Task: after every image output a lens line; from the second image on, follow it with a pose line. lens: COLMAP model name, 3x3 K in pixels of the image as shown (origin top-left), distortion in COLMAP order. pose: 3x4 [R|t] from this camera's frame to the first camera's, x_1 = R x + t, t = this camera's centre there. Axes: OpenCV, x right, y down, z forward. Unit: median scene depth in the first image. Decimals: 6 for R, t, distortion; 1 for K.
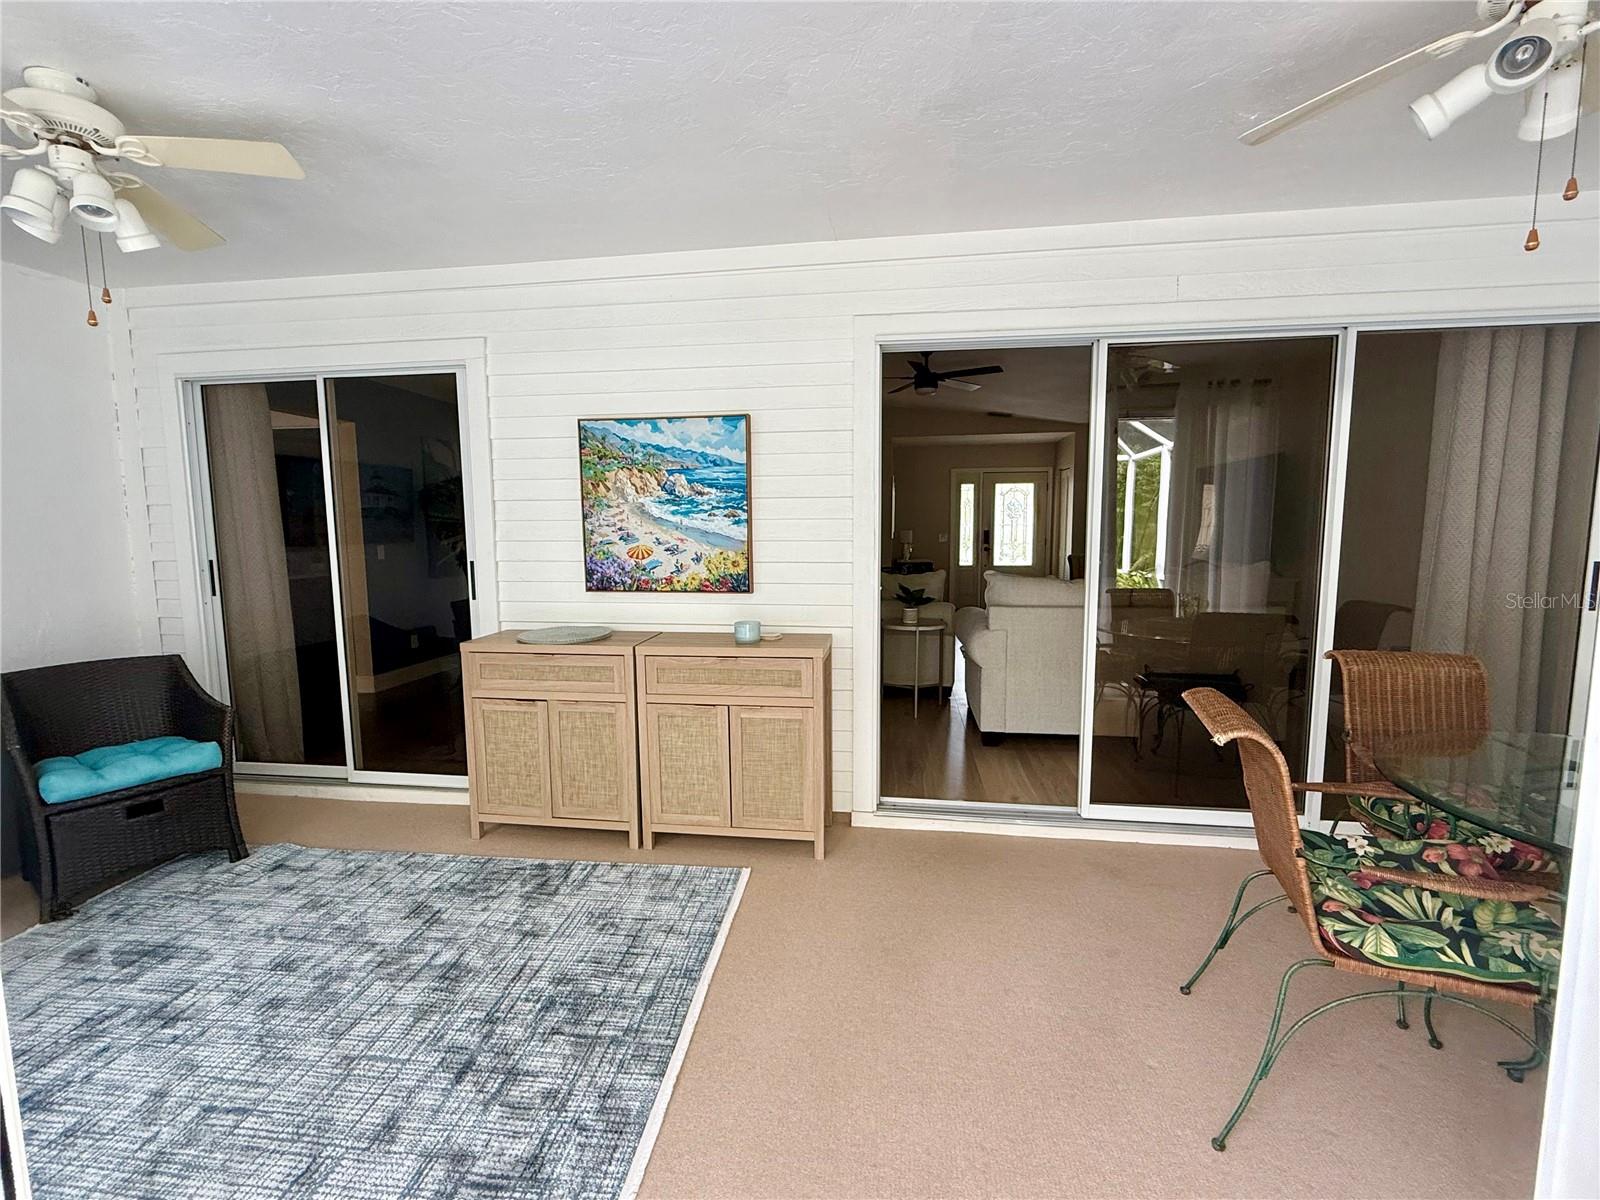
lens RADIAL K [[700.5, 0, 798.7], [0, 700.5, 600.6], [0, 0, 1]] dist [-0.003006, -0.000267]
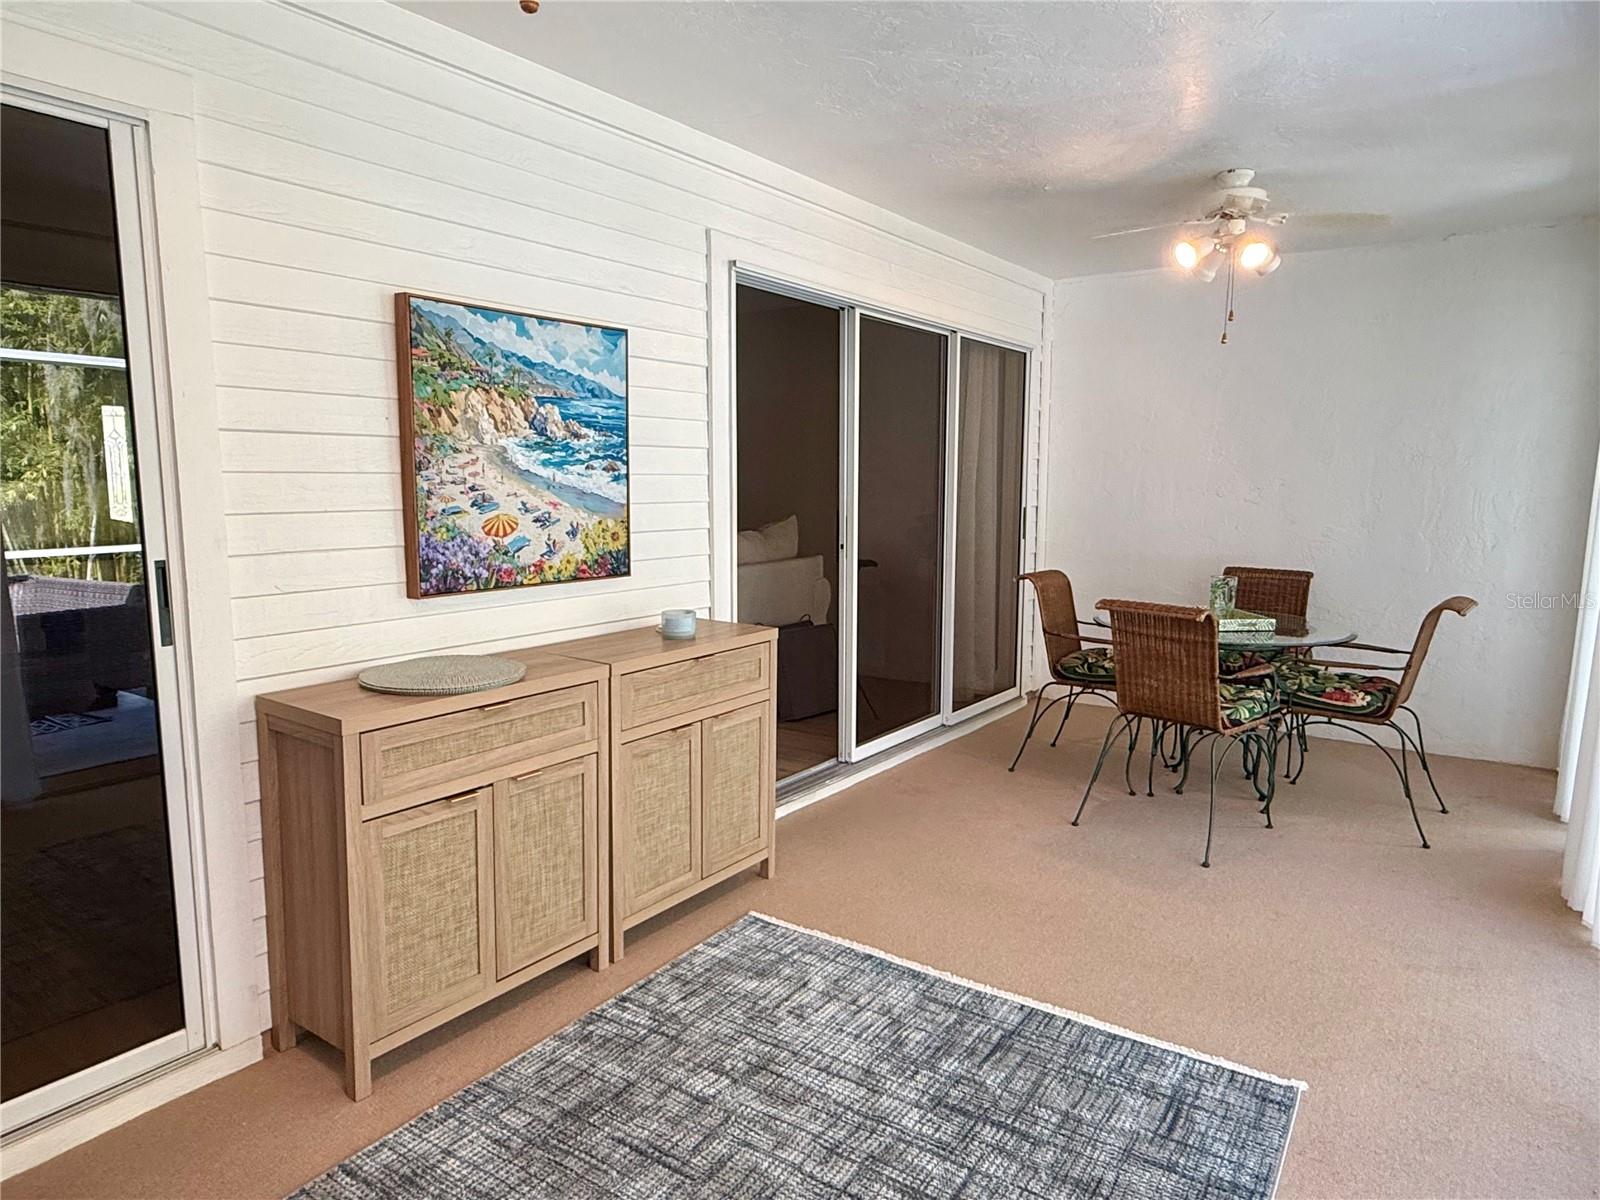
lens RADIAL K [[1003.0, 0, 807.1], [0, 1003.0, 599.0], [0, 0, 1]] dist [-0.004037, -0.001134]
pose [[0.452785, -0.103871, 0.885549, -0.920620], [0.082605, 0.993806, 0.074333, -0.049111], [-0.887785, 0.039494, 0.458561, 0.360440]]
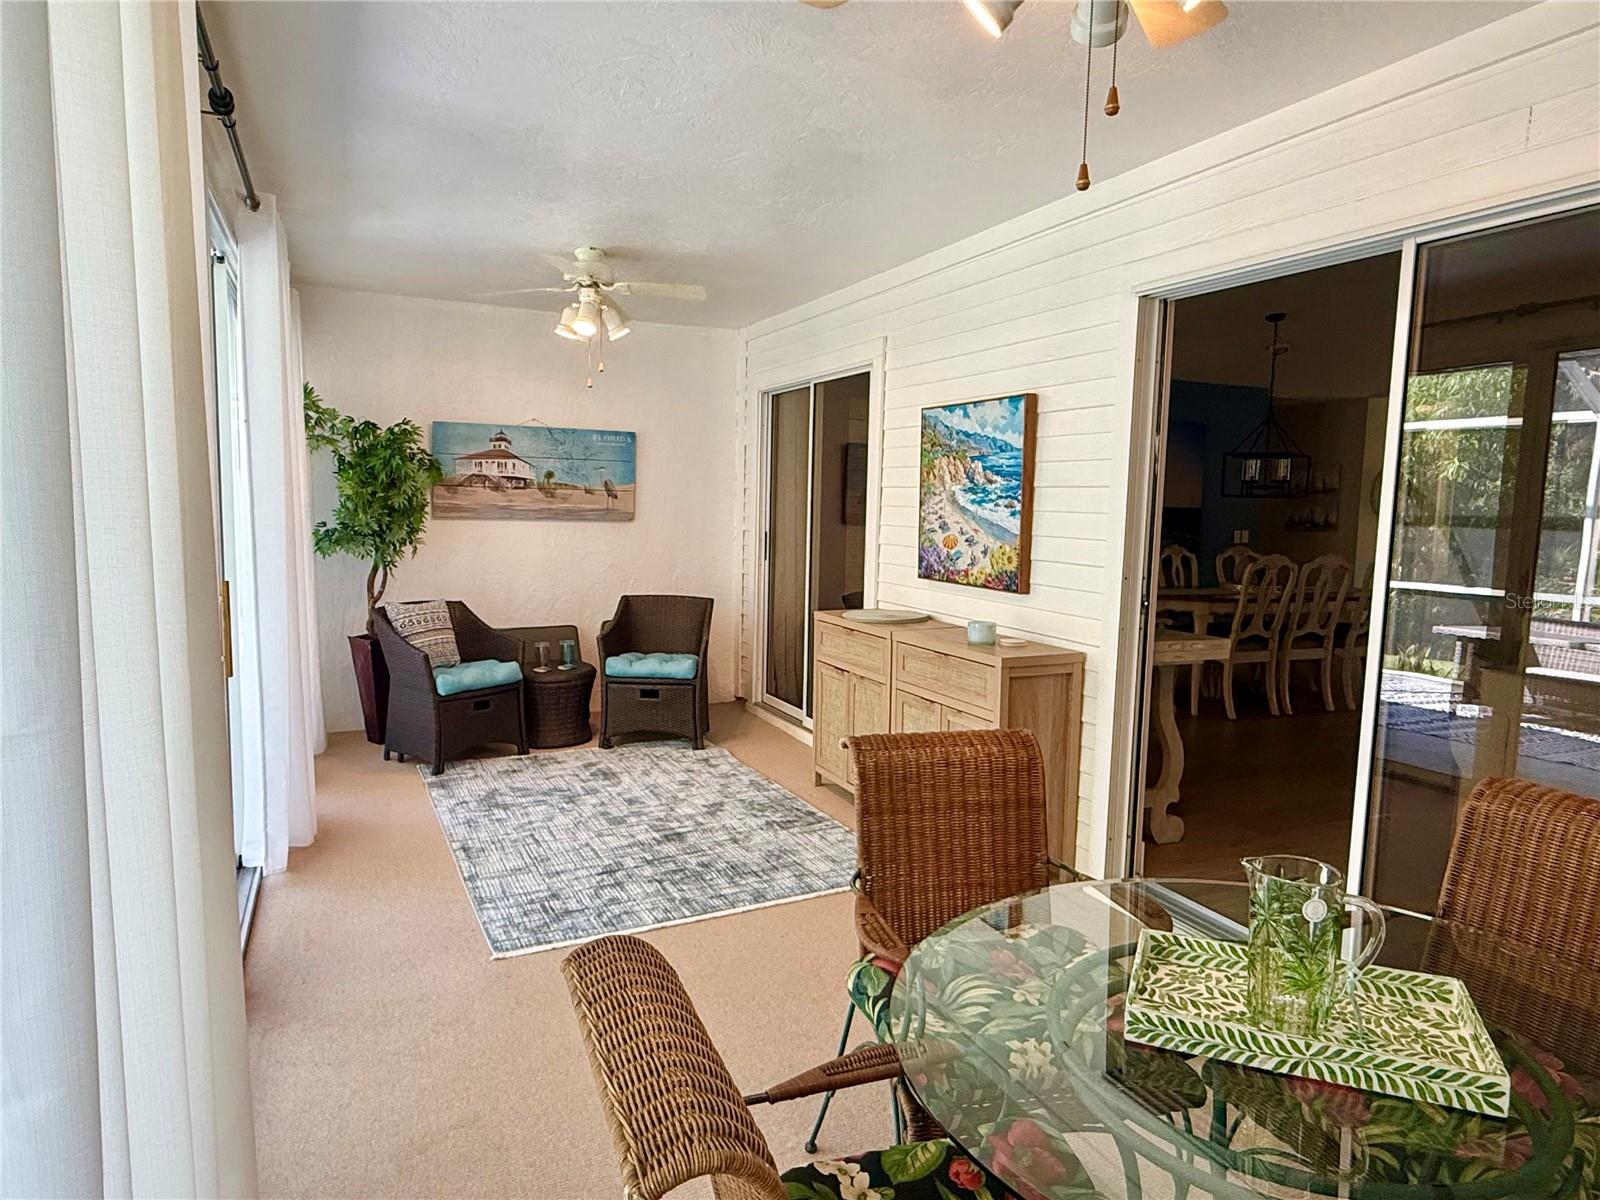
lens RADIAL K [[1003.0, 0, 805.9], [0, 1003.0, 603.9], [0, 0, 1]] dist [-0.004037, -0.001134]
pose [[0.538418, 0.103544, -0.836292, 0.856252], [-0.113822, 0.992264, 0.049575, -0.030288], [0.834956, 0.068497, 0.546038, 0.082651]]
